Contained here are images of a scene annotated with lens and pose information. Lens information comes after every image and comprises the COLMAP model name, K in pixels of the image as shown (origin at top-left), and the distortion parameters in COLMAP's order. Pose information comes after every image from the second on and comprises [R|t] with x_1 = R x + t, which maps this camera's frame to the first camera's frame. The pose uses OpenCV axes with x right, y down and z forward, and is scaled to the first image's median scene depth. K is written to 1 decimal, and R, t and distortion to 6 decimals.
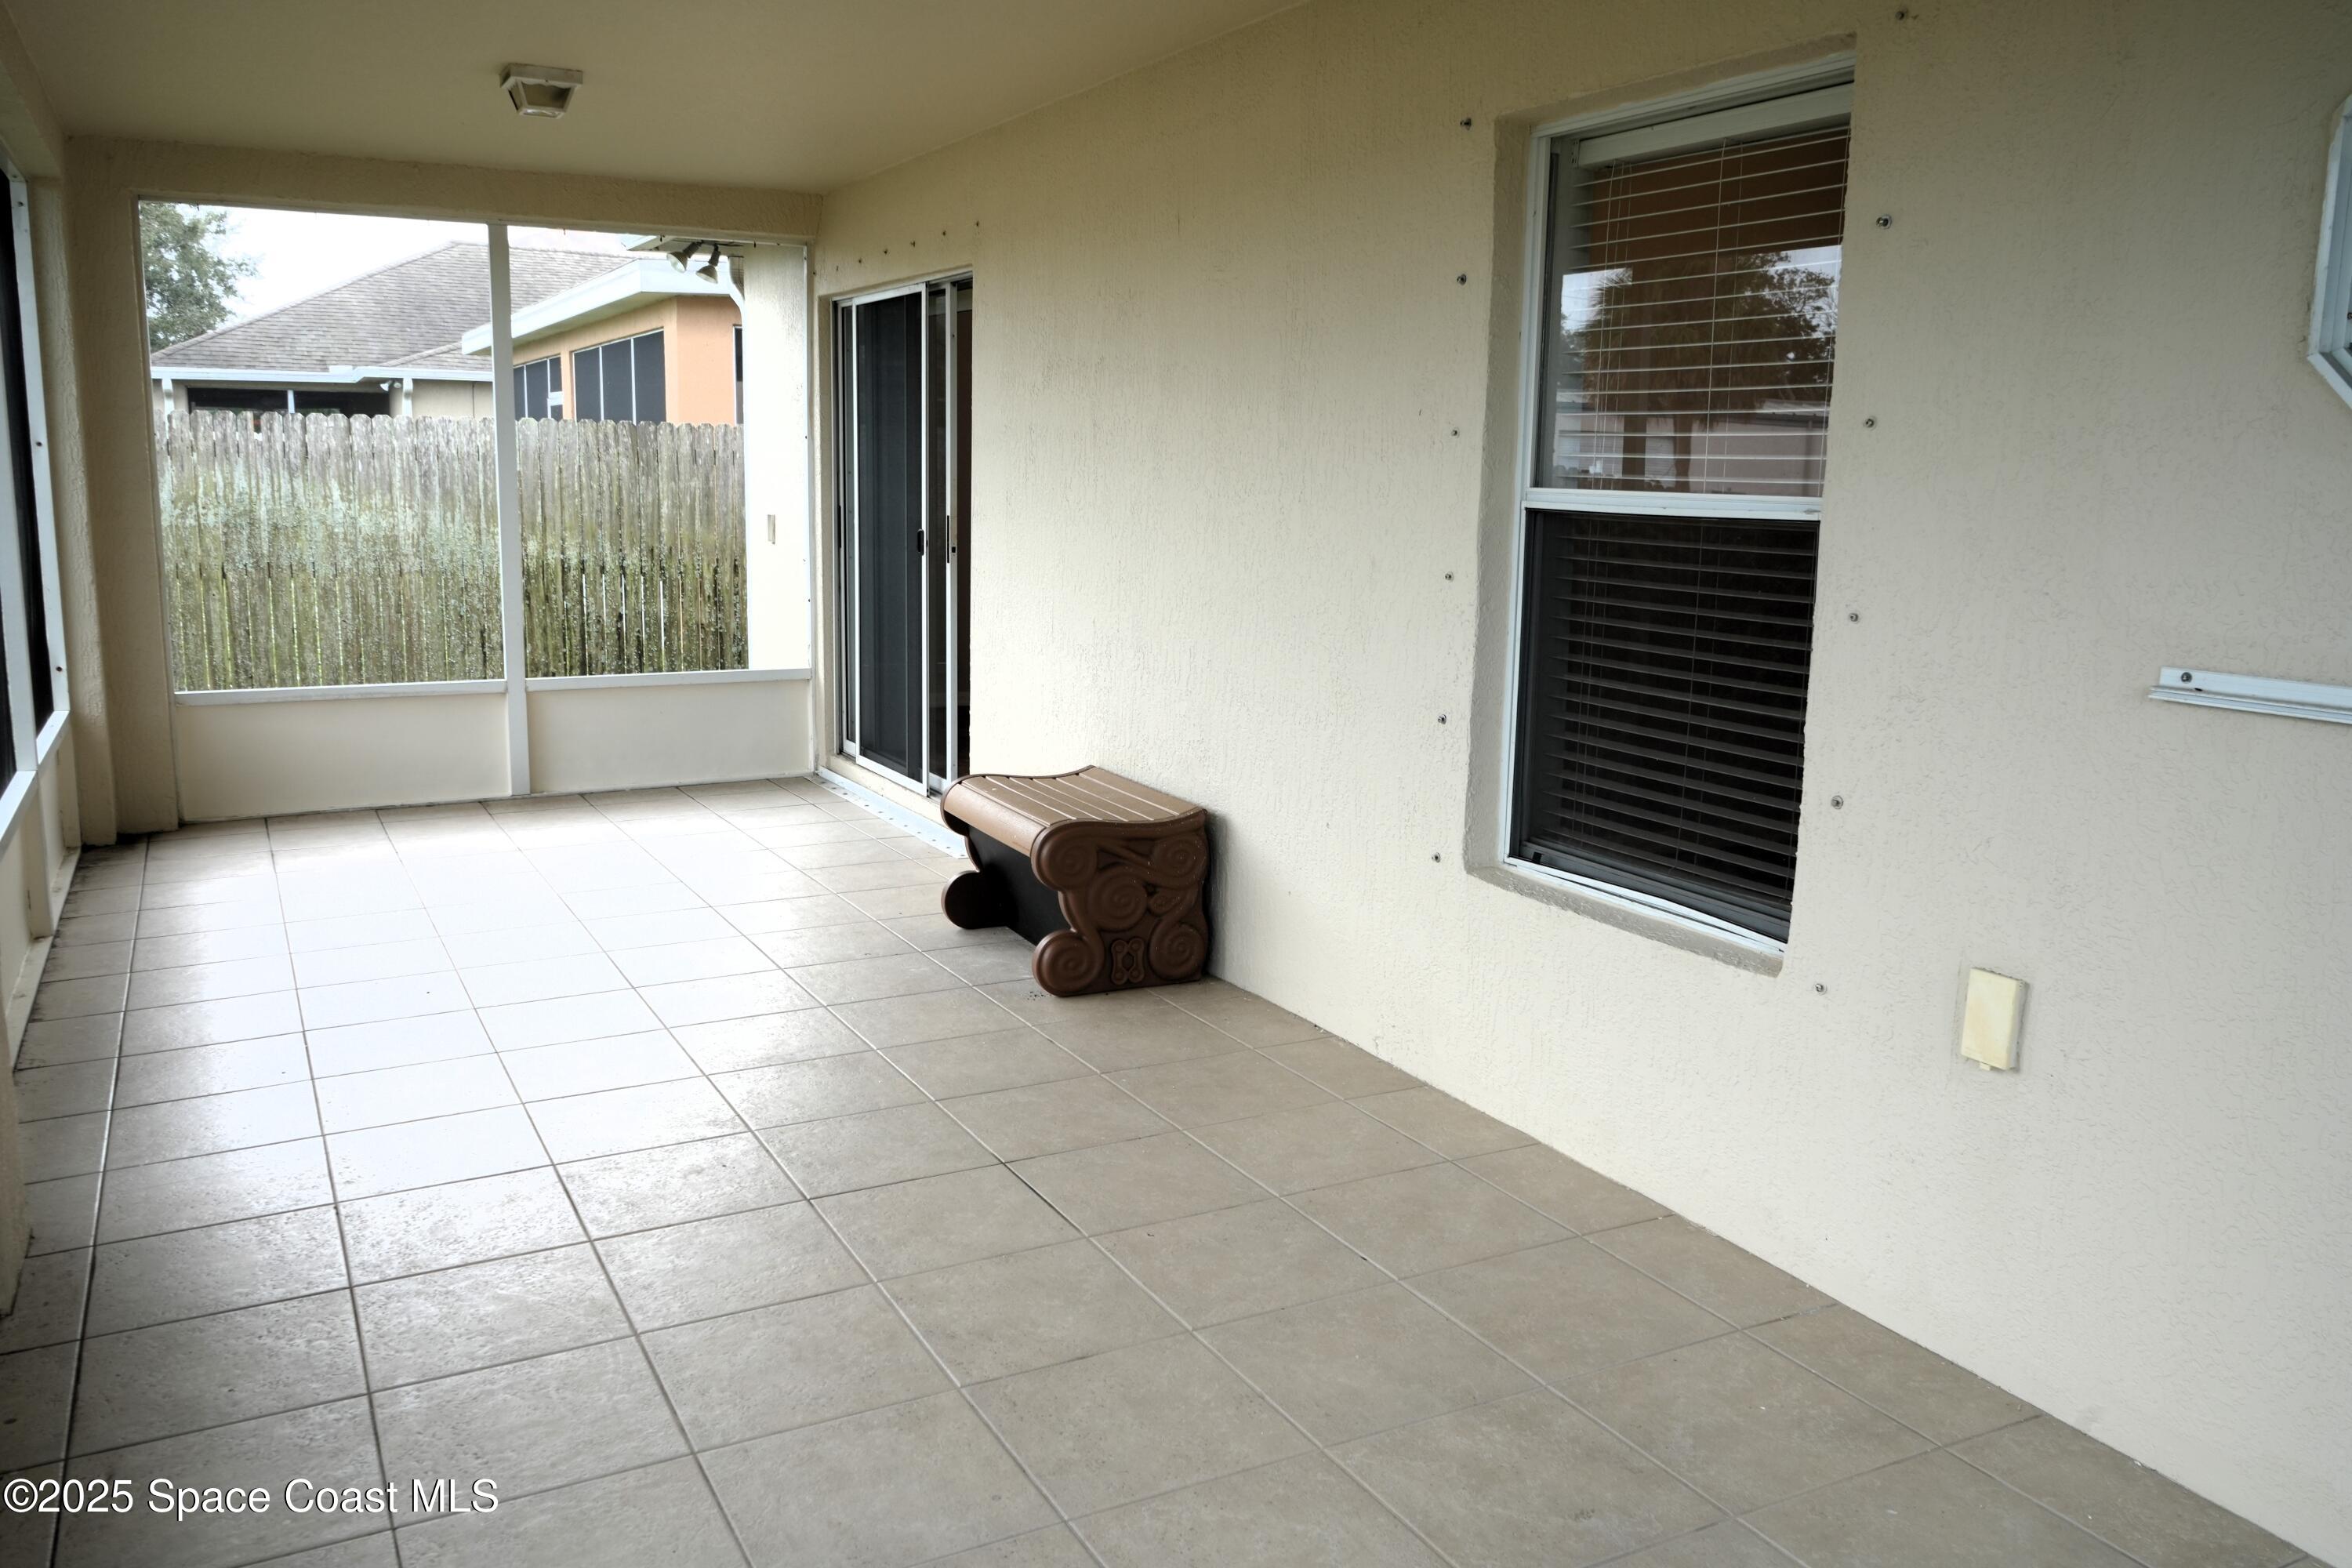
lens RADIAL K [[1856.1, 0, 1169.4], [0, 1856.1, 777.9], [0, 0, 1]] dist [-0.005050, -0.003466]
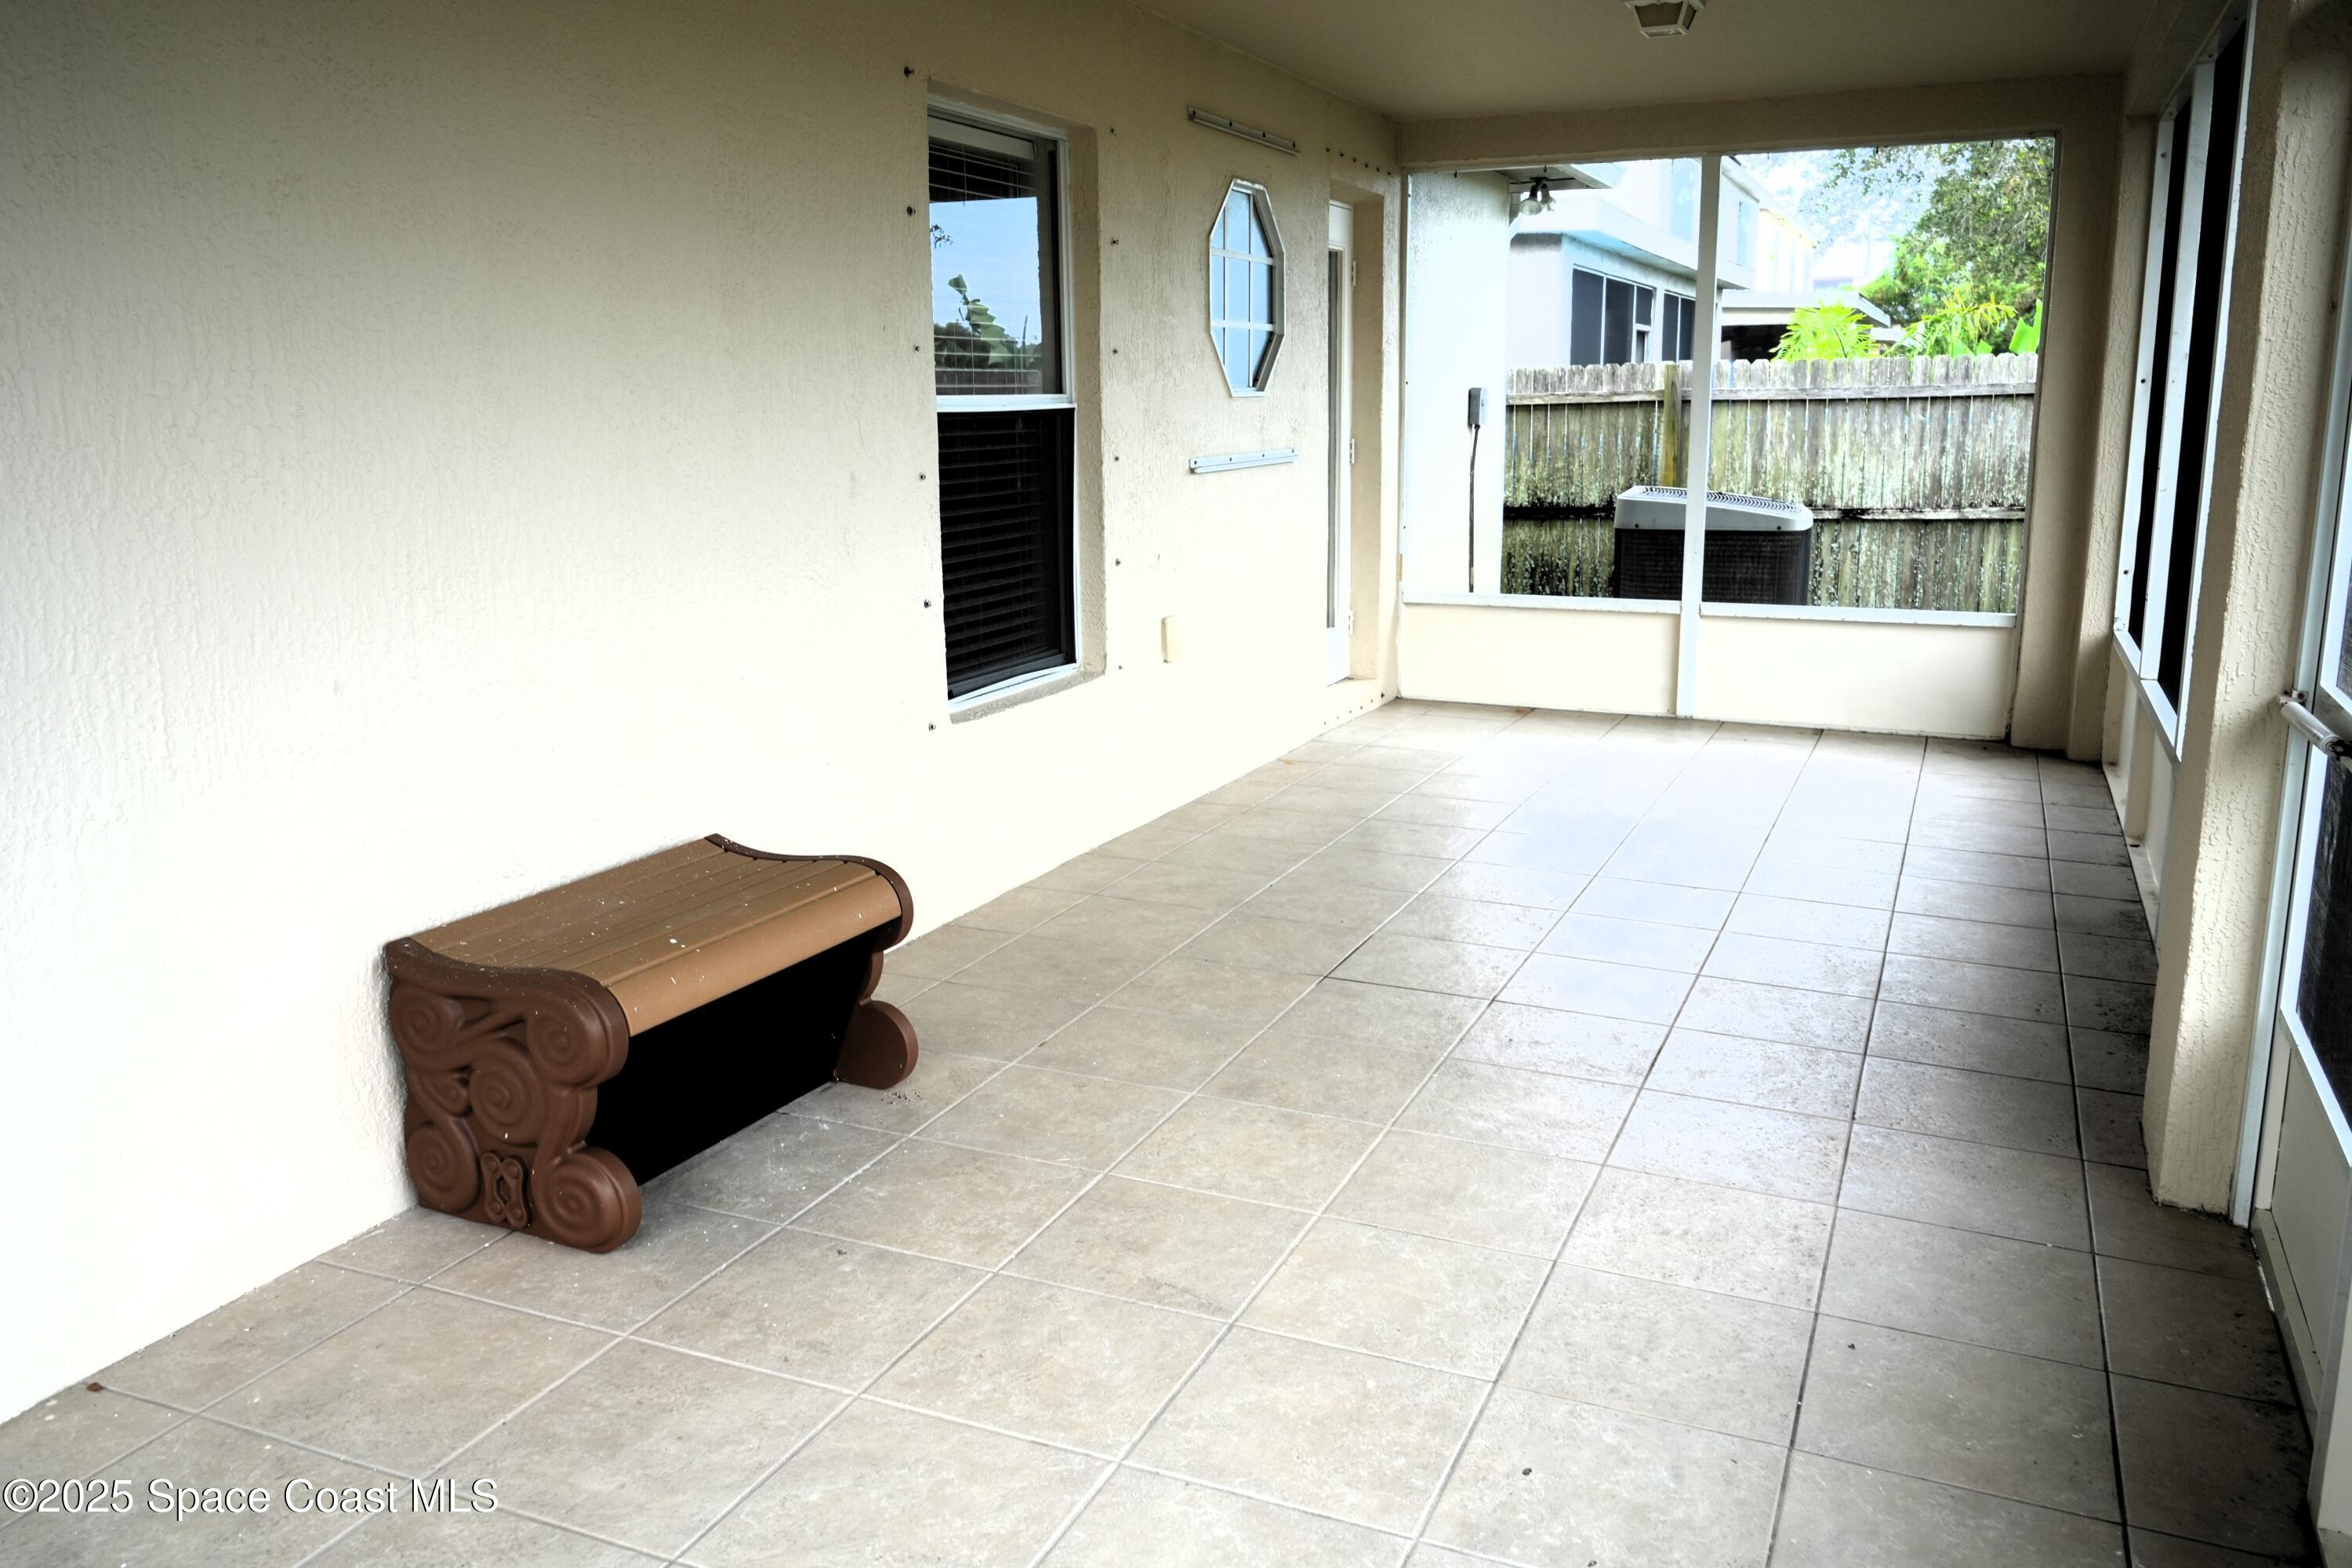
lens RADIAL K [[1856.1, 0, 1167.7], [0, 1856.1, 785.4], [0, 0, 1]] dist [-0.005050, -0.003466]
pose [[-0.631523, -0.173828, 0.755621, -0.962665], [0.125733, 0.938687, 0.321025, -0.320243], [-0.765095, 0.297741, -0.570947, 1.838992]]
